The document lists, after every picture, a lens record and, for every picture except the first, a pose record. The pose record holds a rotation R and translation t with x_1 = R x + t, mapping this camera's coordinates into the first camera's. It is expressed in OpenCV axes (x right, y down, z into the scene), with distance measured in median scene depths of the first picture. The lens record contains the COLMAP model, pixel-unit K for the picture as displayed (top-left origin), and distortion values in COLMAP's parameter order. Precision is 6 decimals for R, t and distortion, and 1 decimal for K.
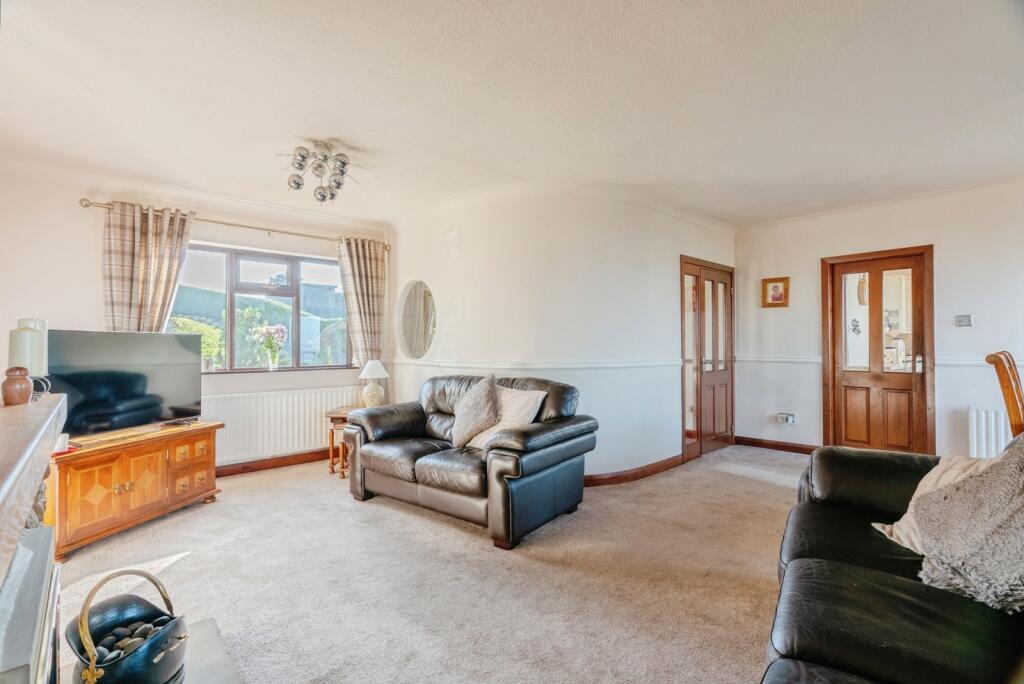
lens RADIAL K [[467.5, 0, 504.9], [0, 467.5, 338.1], [0, 0, 1]] dist [-0.001437, -0.000158]
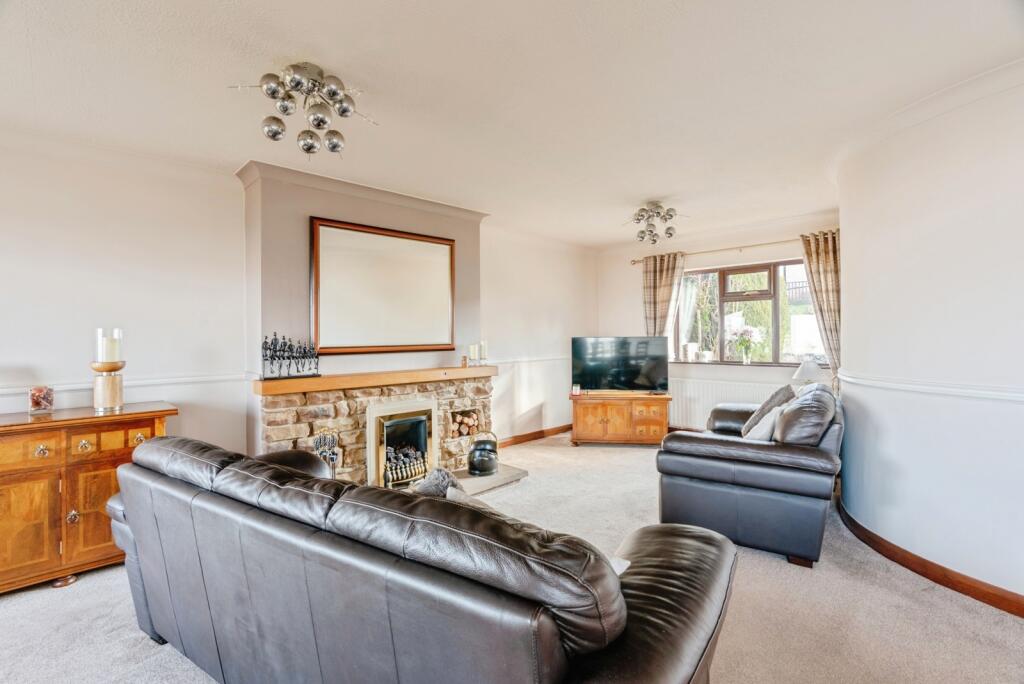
lens RADIAL K [[467.5, 0, 504.9], [0, 467.5, 338.1], [0, 0, 1]] dist [-0.001437, -0.000158]
pose [[0.034188, 0.012638, -0.999336, 0.808597], [0.025277, 0.999589, 0.013506, -0.035999], [0.999096, -0.025722, 0.033854, 0.417635]]
